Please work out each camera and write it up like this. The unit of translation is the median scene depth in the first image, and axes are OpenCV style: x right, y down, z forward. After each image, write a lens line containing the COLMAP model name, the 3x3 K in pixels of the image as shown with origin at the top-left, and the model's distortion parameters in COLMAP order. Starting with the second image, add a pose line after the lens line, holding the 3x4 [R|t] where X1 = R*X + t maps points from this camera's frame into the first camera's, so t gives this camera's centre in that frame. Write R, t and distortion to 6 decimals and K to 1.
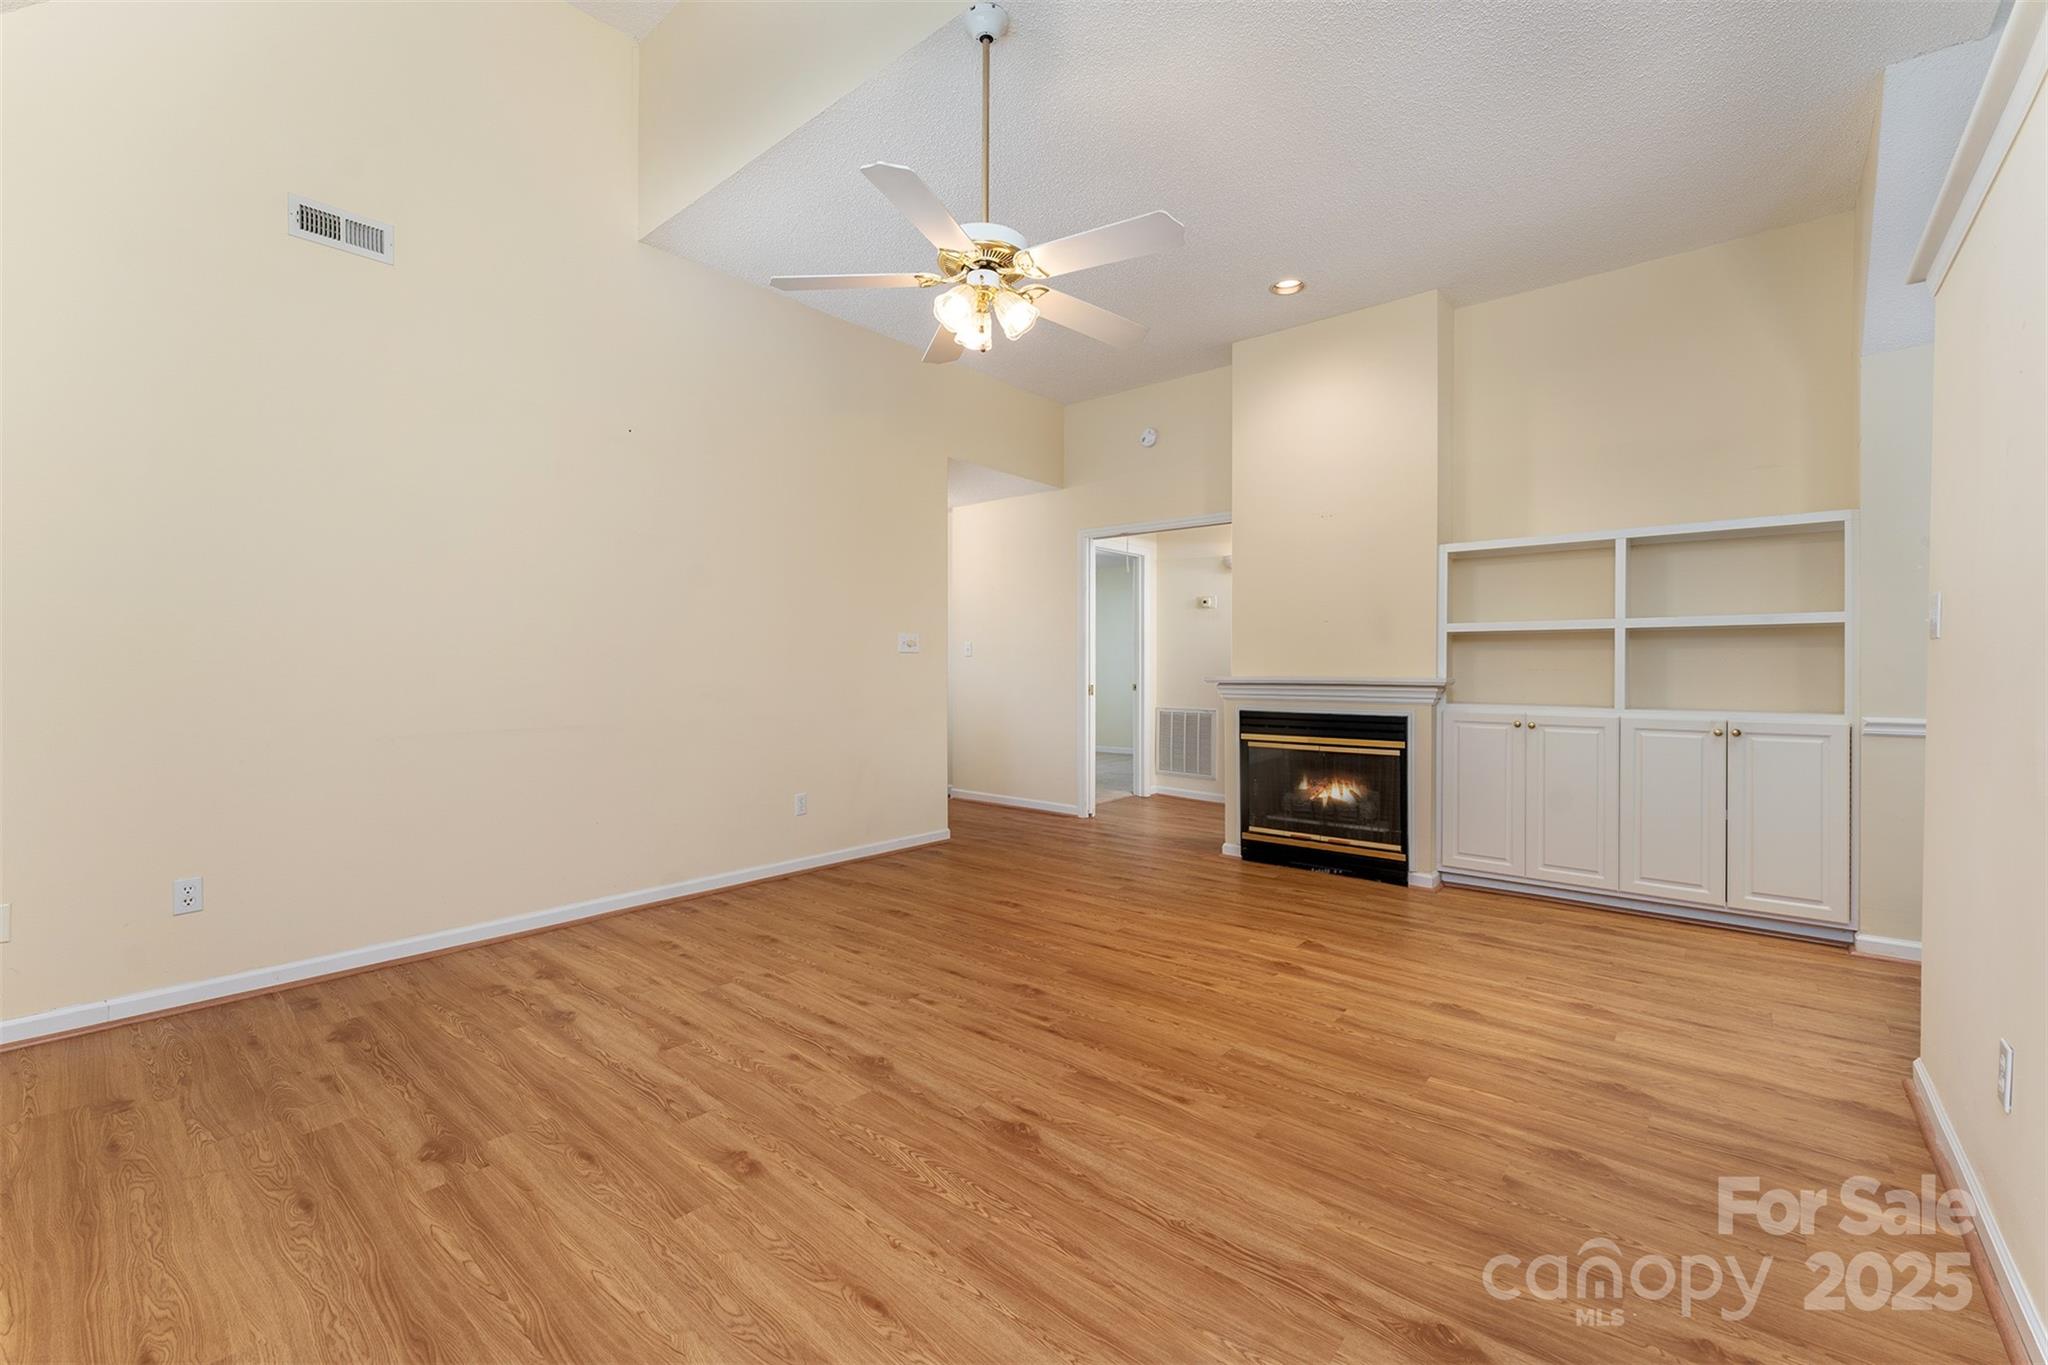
lens RADIAL K [[833.9, 0, 1027.2], [0, 833.9, 667.9], [0, 0, 1]] dist [0.000872, -0.000168]
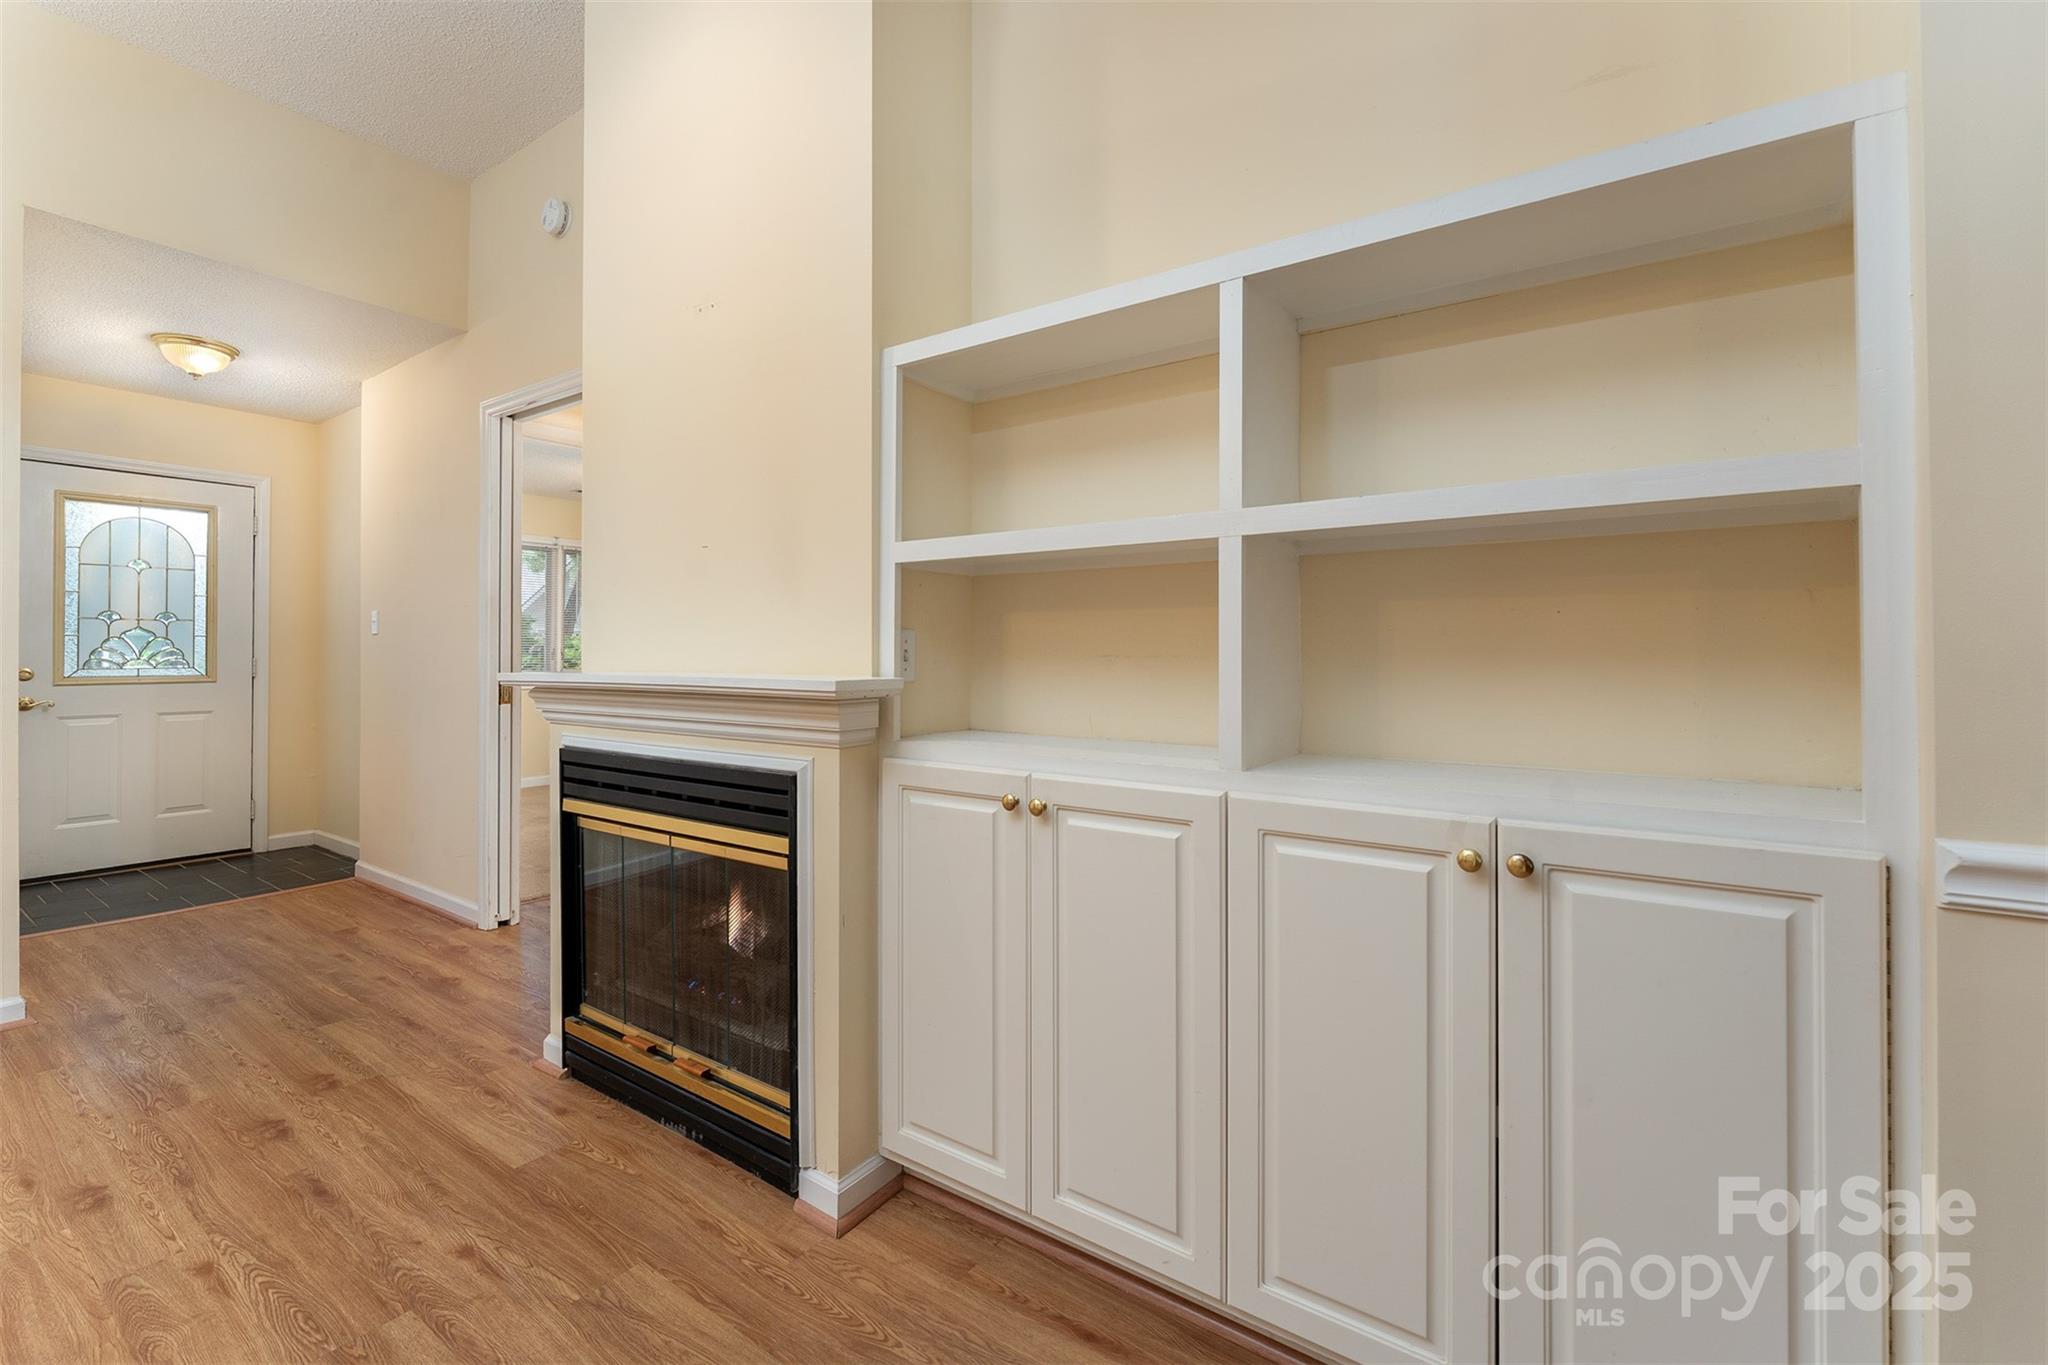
lens RADIAL K [[870.5, 0, 1027.7], [0, 870.5, 641.2], [0, 0, 1]] dist [-0.003113, -0.000542]
pose [[0.996242, -0.001027, 0.086602, 0.769290], [0.002244, 0.999900, -0.013956, 0.000884], [-0.086579, 0.014098, 0.996145, 0.836812]]
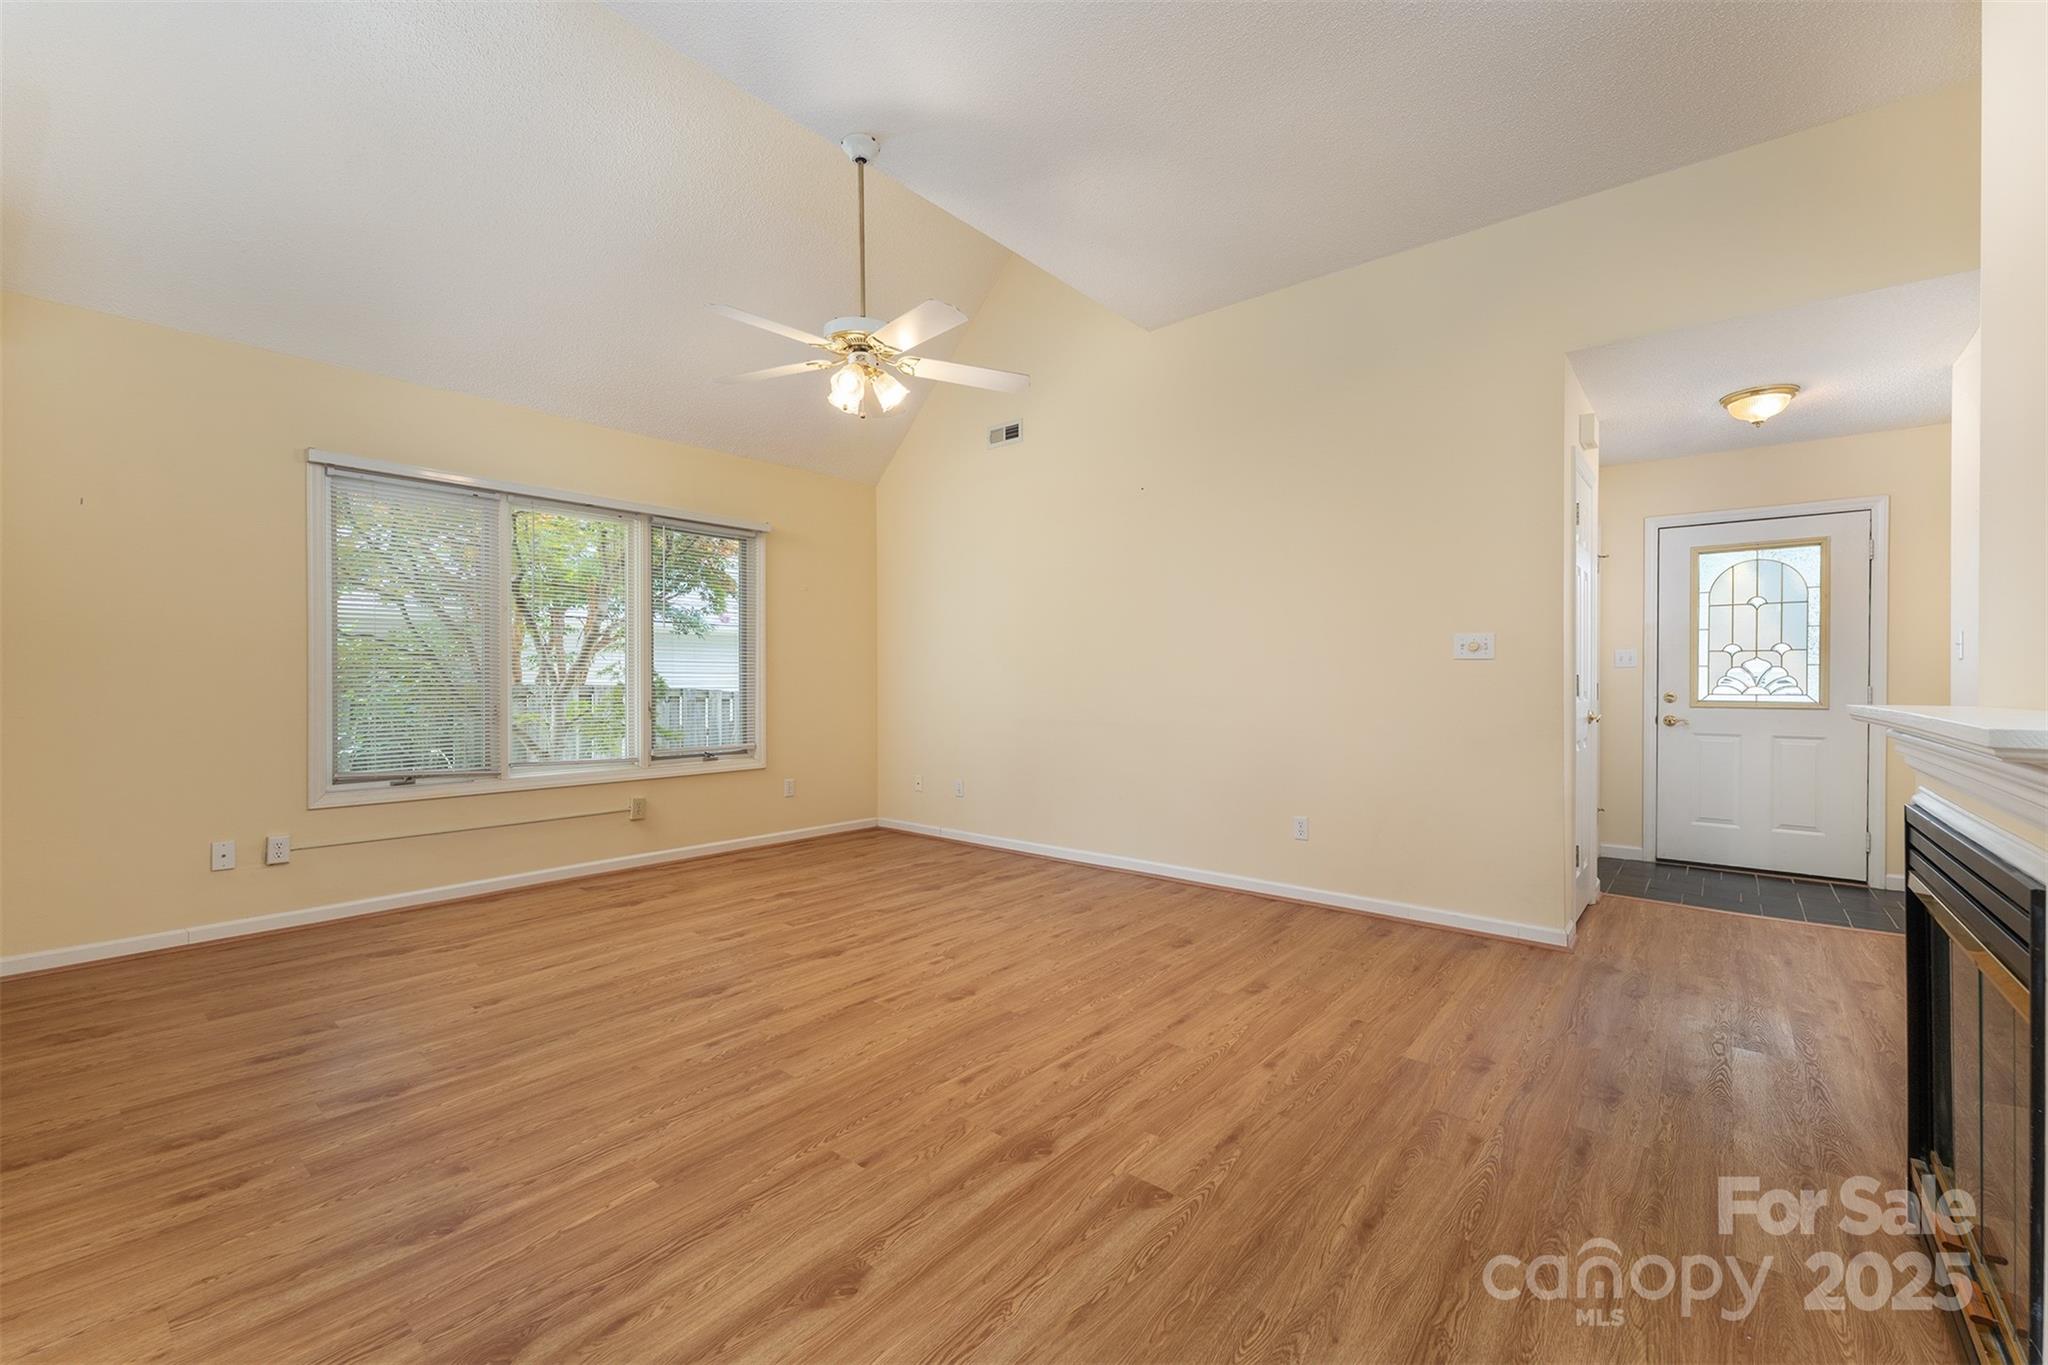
lens RADIAL K [[850.9, 0, 1024.0], [0, 850.9, 682.5], [0, 0, 1]] dist [0.000843, 0.000818]
pose [[0.004530, 0.003702, -0.999983, 1.004508], [-0.004934, 0.999981, 0.003679, 0.000863], [0.999978, 0.004917, 0.004548, 1.037469]]
